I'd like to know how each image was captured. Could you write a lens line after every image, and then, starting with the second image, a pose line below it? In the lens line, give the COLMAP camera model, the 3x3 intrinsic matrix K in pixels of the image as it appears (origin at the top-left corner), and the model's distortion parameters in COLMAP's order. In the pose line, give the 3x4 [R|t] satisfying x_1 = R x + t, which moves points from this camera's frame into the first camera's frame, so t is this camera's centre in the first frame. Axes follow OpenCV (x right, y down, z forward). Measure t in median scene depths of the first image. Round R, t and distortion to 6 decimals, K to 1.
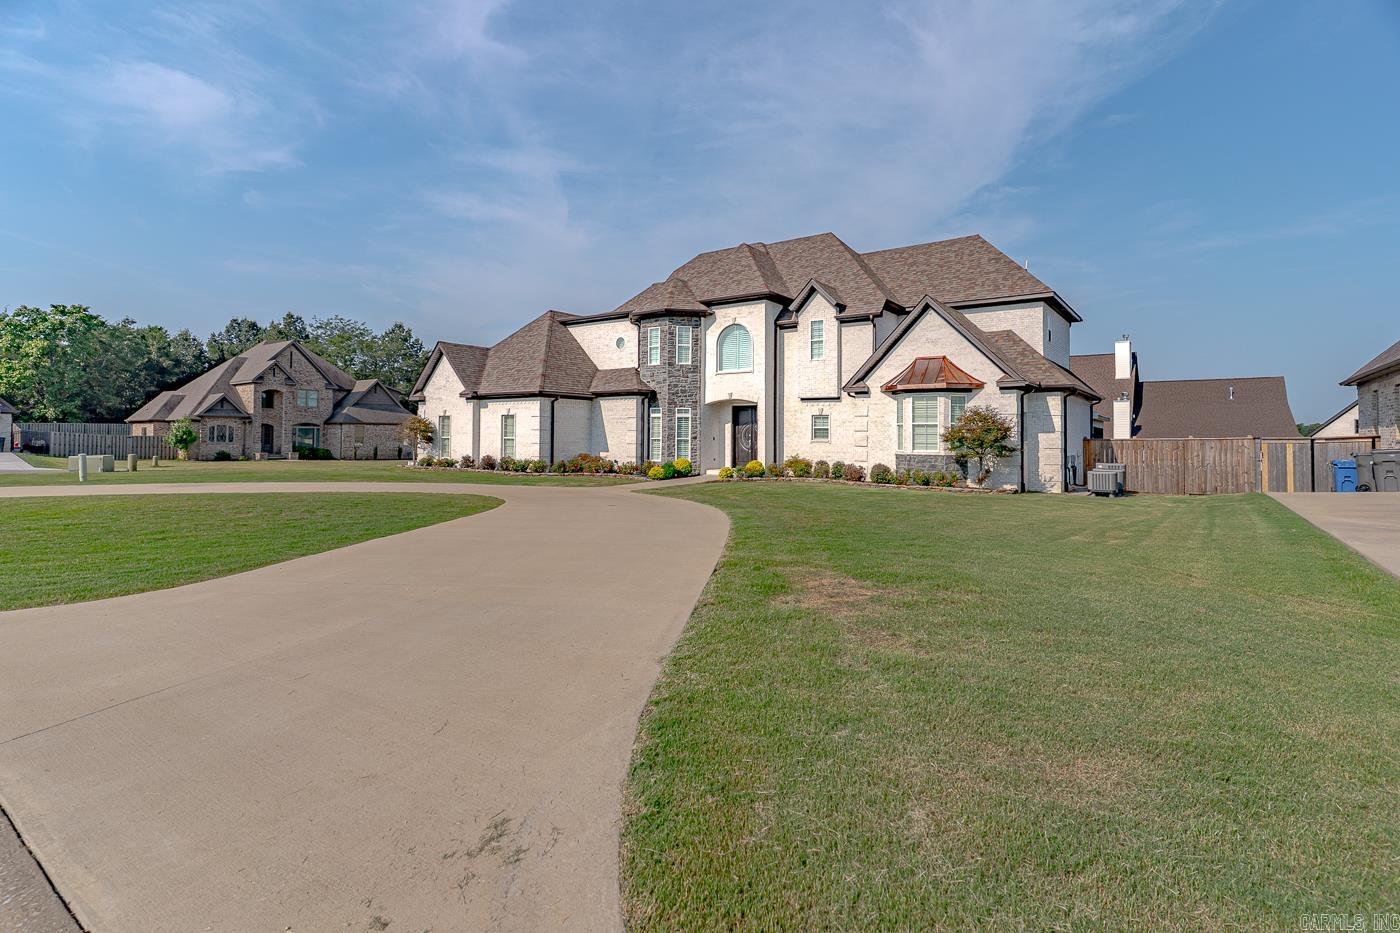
lens RADIAL K [[710.1, 0, 692.6], [0, 710.1, 429.0], [0, 0, 1]] dist [-0.001348, -0.000419]
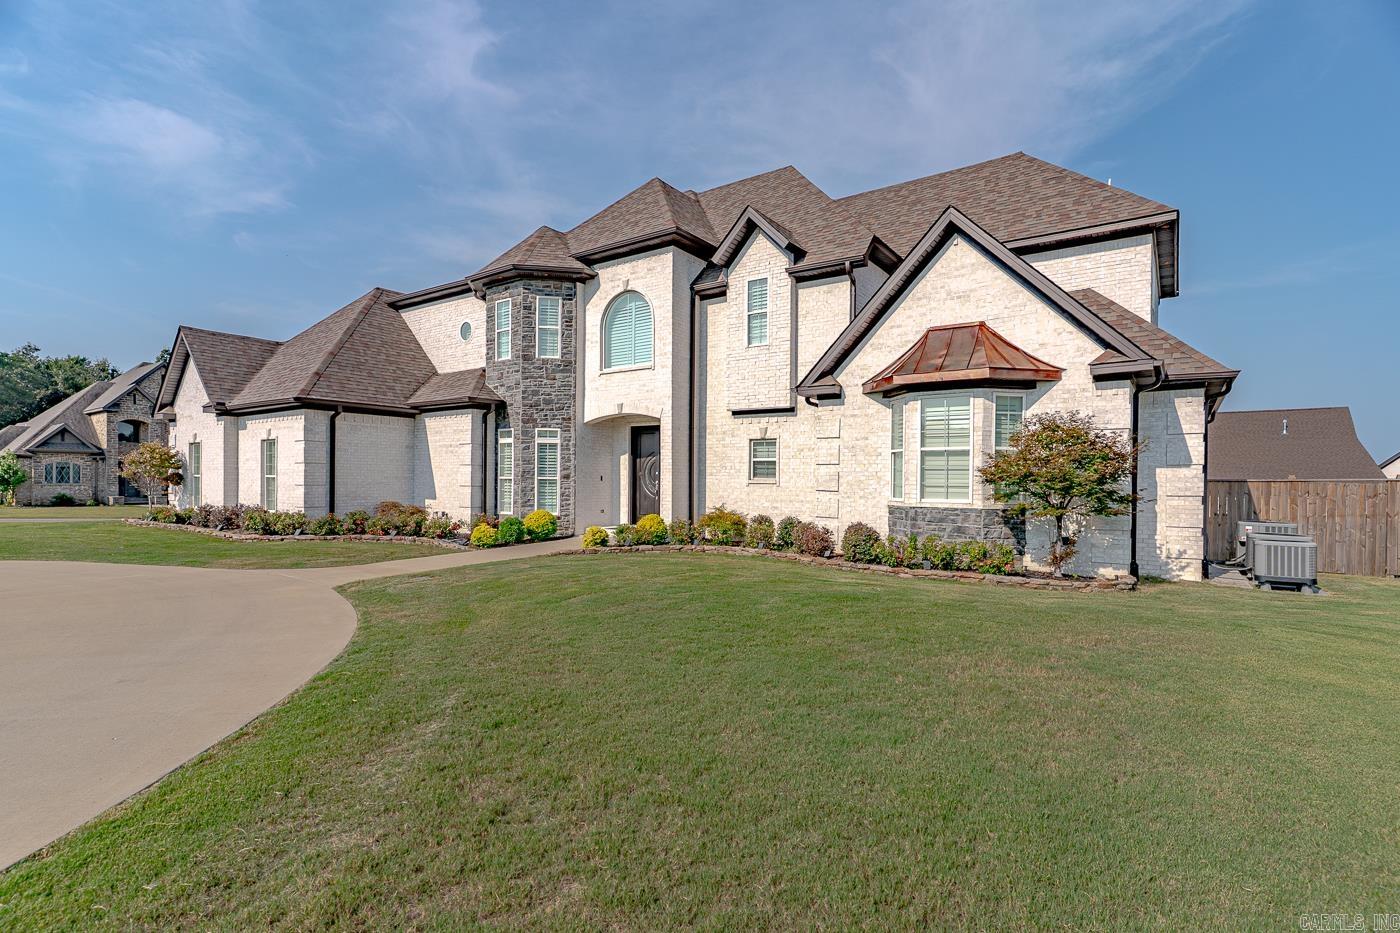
lens RADIAL K [[681.5, 0, 699.8], [0, 681.5, 490.7], [0, 0, 1]] dist [0.000223, 0.000546]
pose [[0.999797, 0.001274, 0.020109, 0.108006], [-0.001837, 0.999606, 0.028021, 0.007701], [-0.020066, -0.028053, 0.999405, 0.398113]]
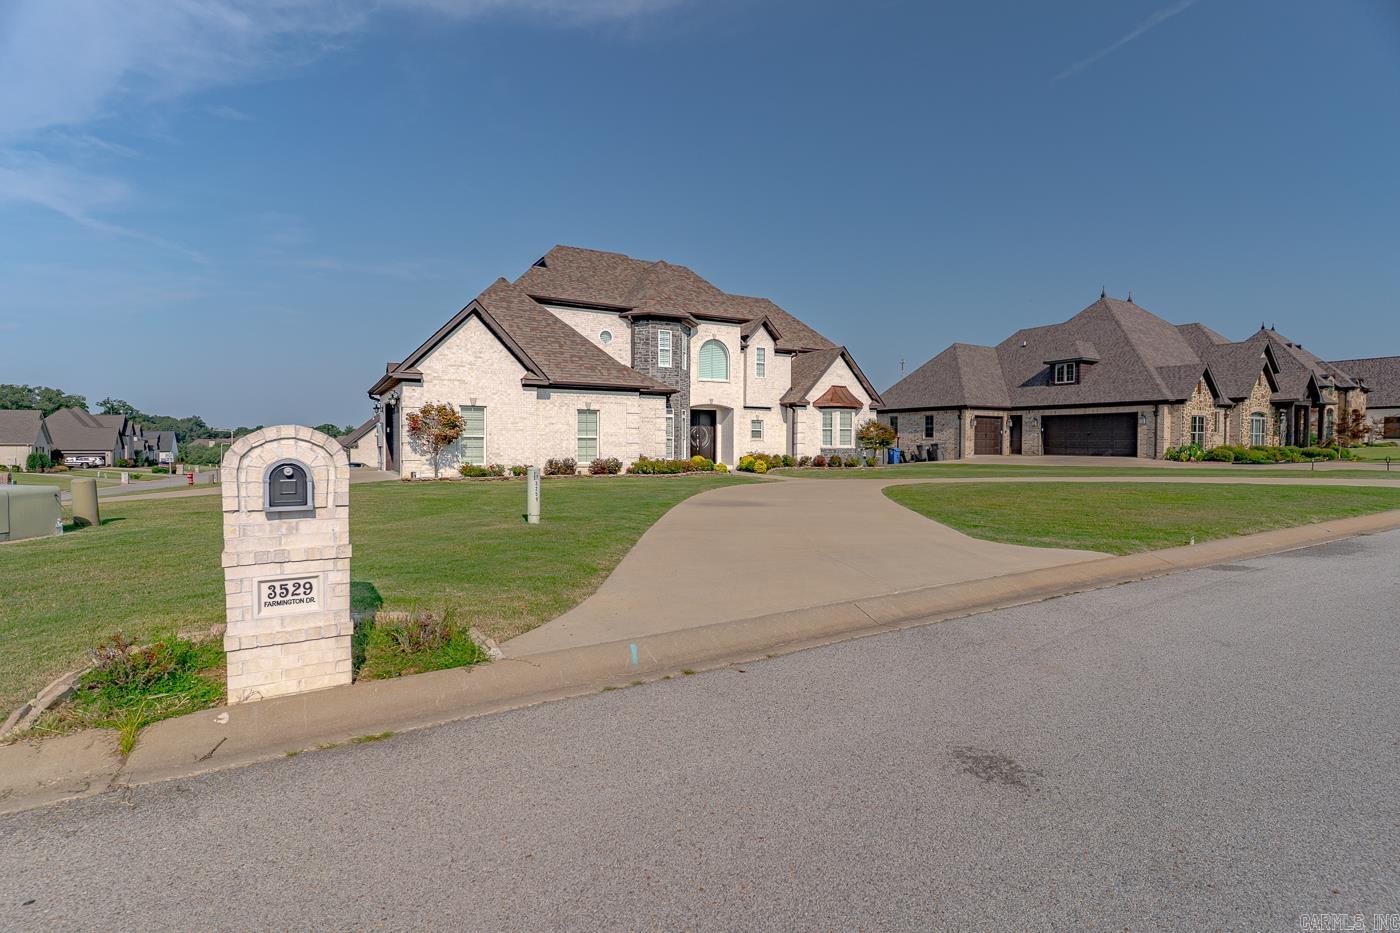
lens RADIAL K [[675.0, 0, 699.1], [0, 675.0, 457.7], [0, 0, 1]] dist [0.004560, 0.000664]
pose [[0.388645, -0.027223, 0.920985, -0.954772], [-0.013645, 0.999284, 0.035295, 0.006851], [-0.921287, -0.026284, 0.387995, 0.575969]]
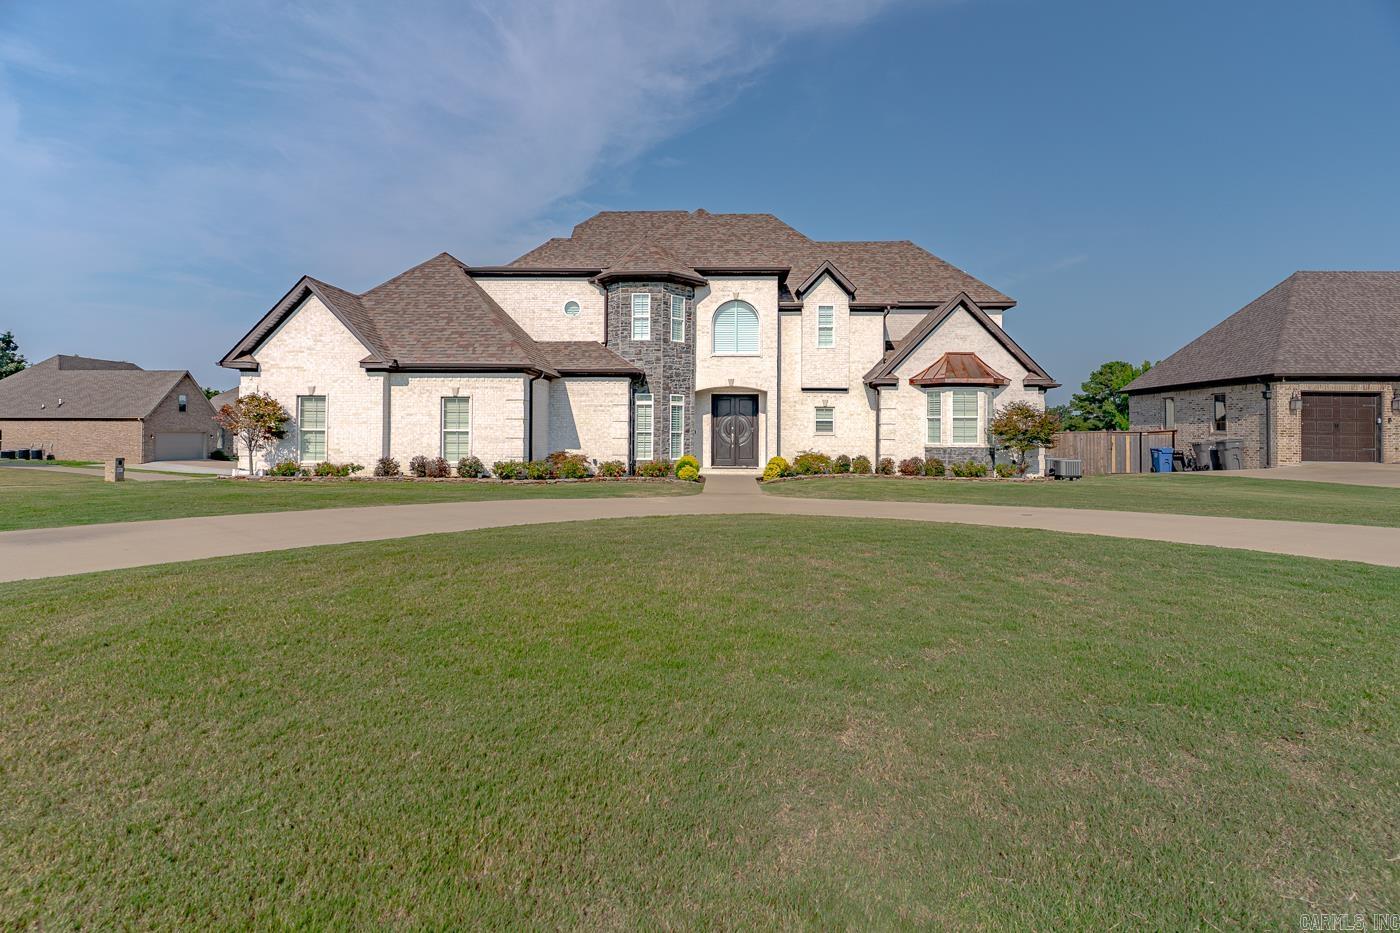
lens RADIAL K [[695.2, 0, 699.5], [0, 695.2, 431.8], [0, 0, 1]] dist [-0.001582, -0.000163]
pose [[0.814118, 0.000193, 0.580699, -0.462071], [-0.007572, 0.999918, 0.010284, 0.005050], [-0.580649, -0.012769, 0.814054, 0.324007]]
